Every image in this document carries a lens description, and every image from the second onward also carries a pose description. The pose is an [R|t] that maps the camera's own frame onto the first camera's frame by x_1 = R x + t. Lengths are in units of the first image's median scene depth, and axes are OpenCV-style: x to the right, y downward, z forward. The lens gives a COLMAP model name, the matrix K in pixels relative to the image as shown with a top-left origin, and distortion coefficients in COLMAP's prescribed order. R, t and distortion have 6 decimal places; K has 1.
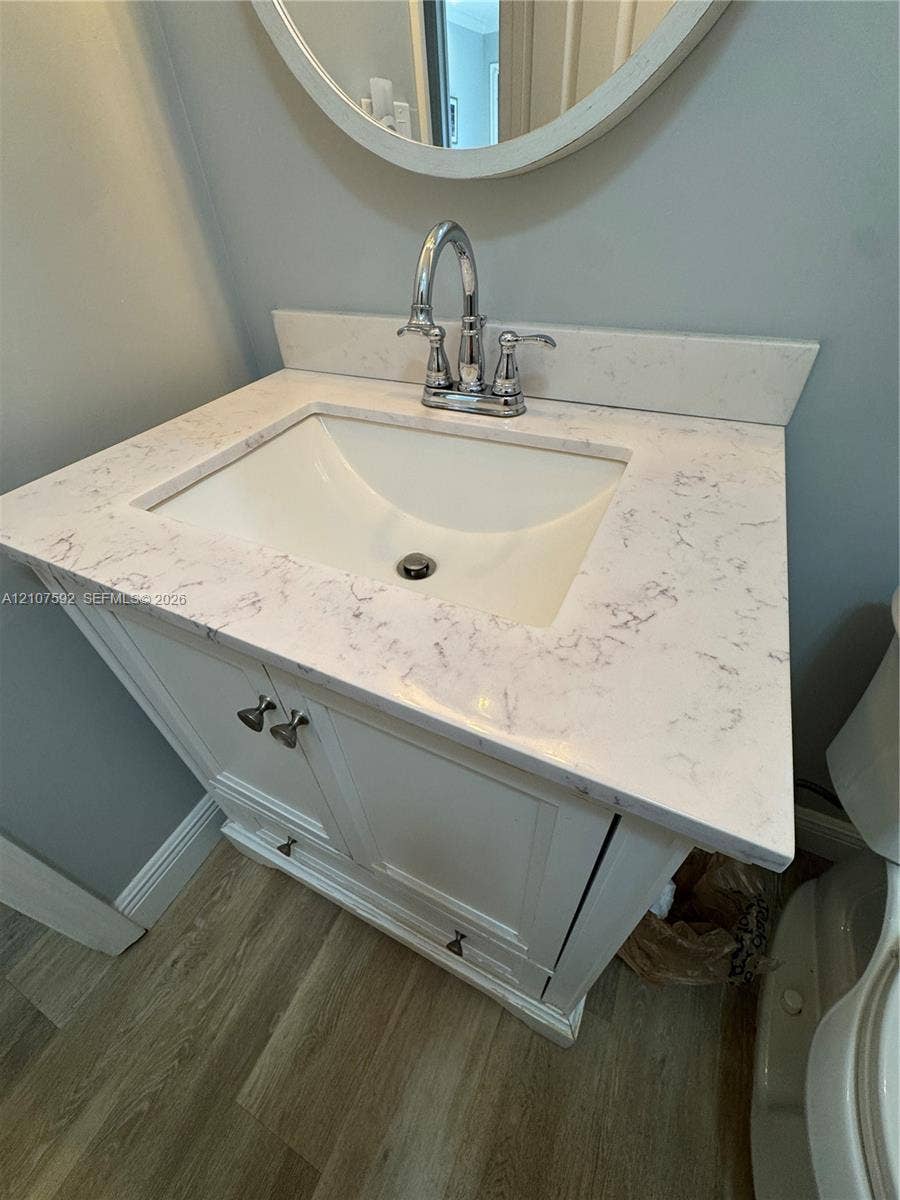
lens RADIAL K [[479.8, 0, 450.0], [0, 479.8, 600.0], [0, 0, 1]] dist [-0.002617, -0.000214]
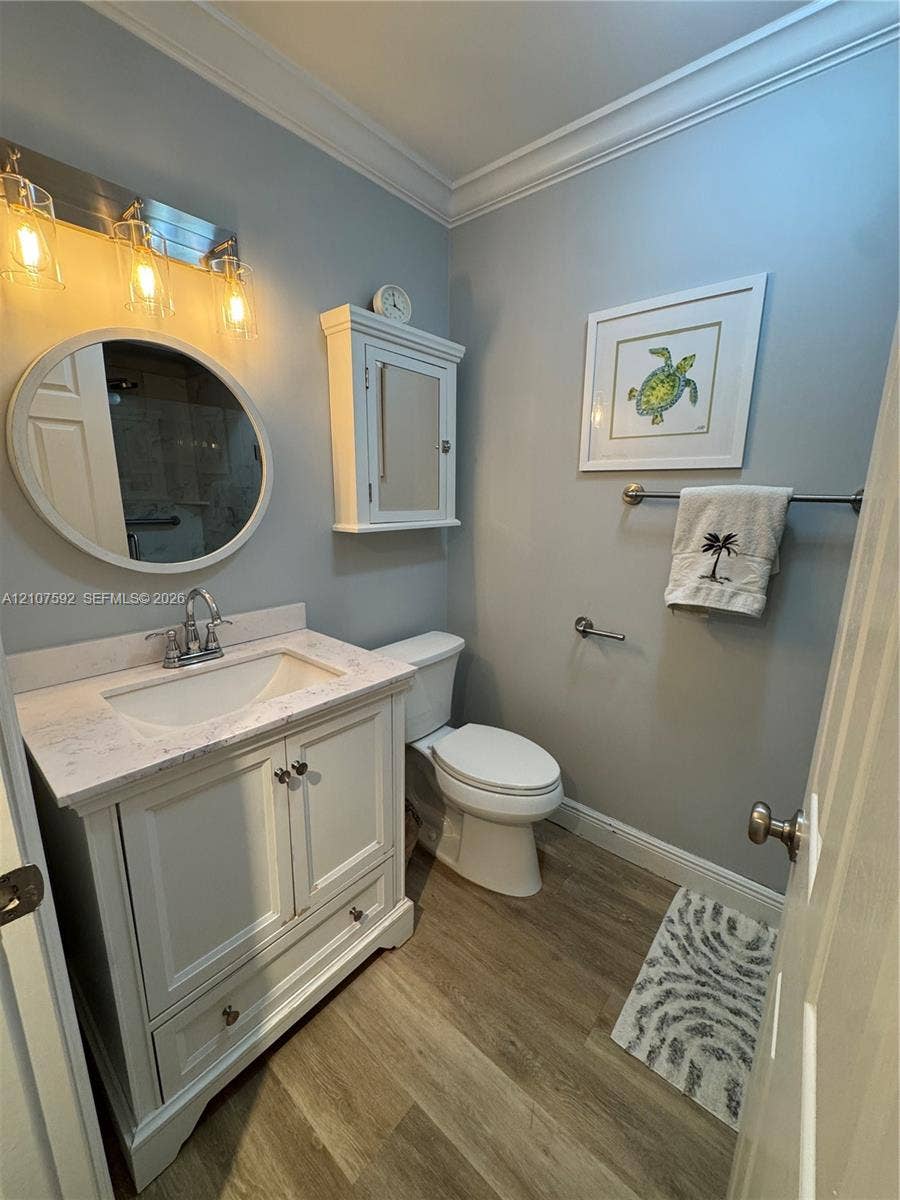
lens RADIAL K [[479.8, 0, 450.0], [0, 479.8, 600.0], [0, 0, 1]] dist [-0.002617, -0.000214]
pose [[0.246989, -0.160661, 0.955607, -1.587788], [0.623991, 0.780856, -0.029997, 0.114146], [-0.741372, 0.603699, 0.293114, -0.510306]]
